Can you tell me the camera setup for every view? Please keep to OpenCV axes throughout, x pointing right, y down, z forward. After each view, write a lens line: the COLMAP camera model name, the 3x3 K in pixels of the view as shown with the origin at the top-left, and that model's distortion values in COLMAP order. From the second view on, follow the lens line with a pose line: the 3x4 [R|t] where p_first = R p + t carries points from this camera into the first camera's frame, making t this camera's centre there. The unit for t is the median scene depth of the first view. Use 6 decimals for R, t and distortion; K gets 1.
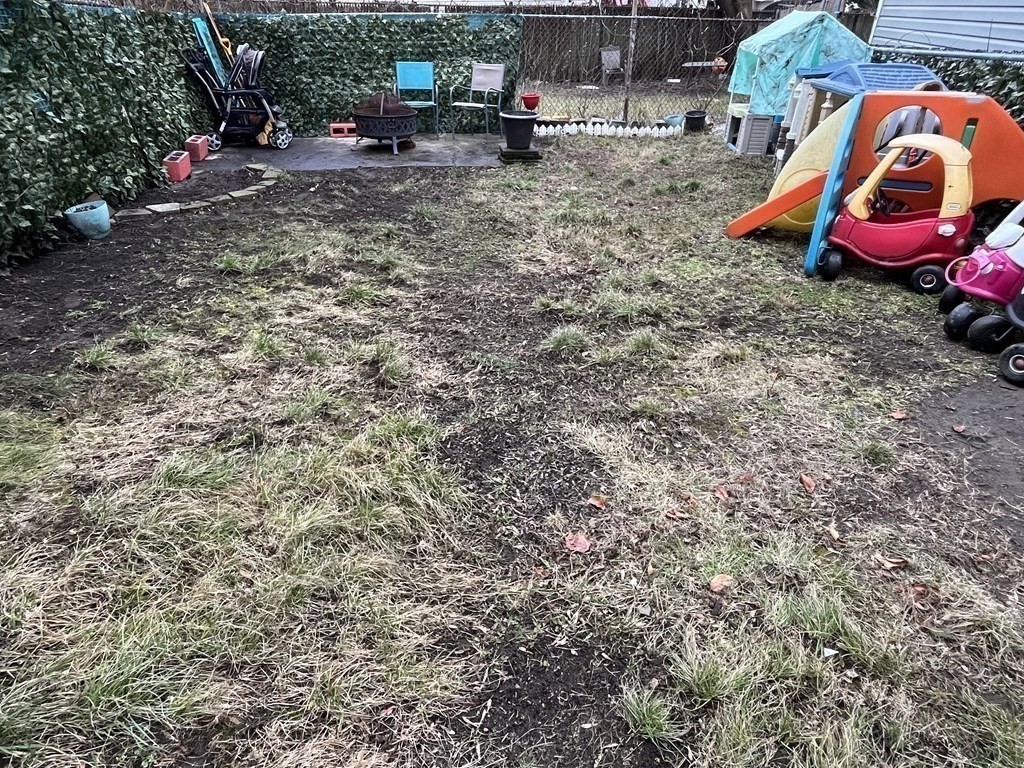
lens RADIAL K [[607.4, 0, 512.0], [0, 607.4, 384.0], [0, 0, 1]] dist [-0.003718, -0.001644]
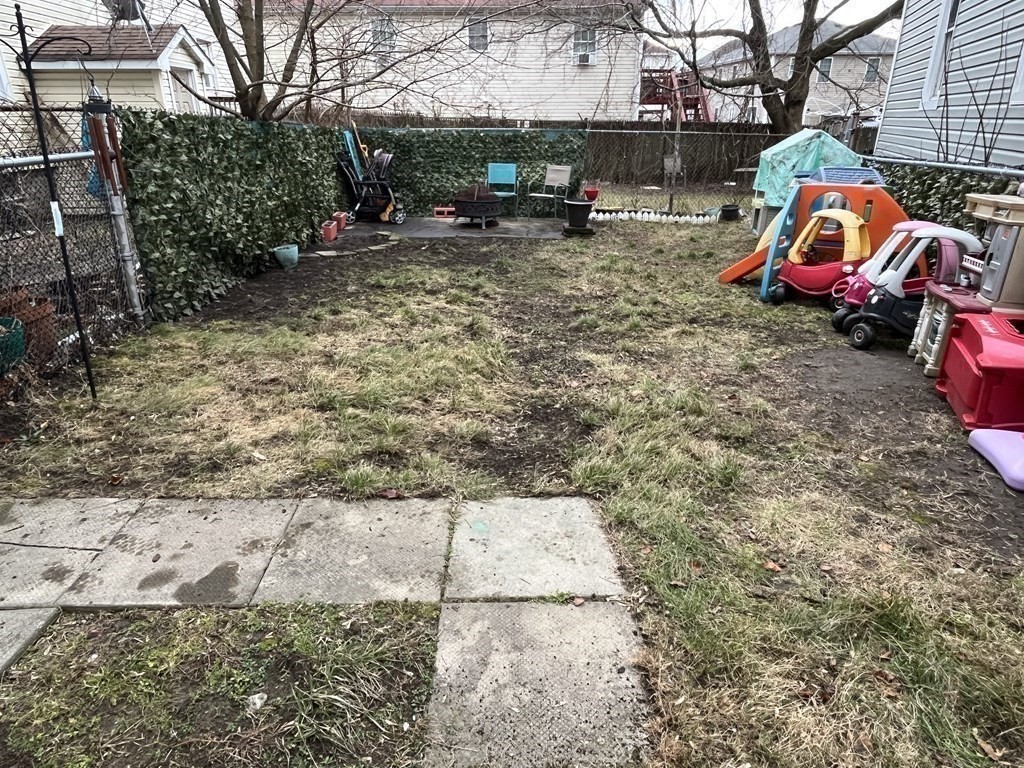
lens RADIAL K [[607.4, 0, 512.0], [0, 607.4, 384.0], [0, 0, 1]] dist [-0.003718, -0.001644]
pose [[0.992548, 0.051969, -0.110218, 0.033548], [-0.067335, 0.987770, -0.140631, 0.142689], [0.101561, 0.147004, 0.983908, -0.253448]]
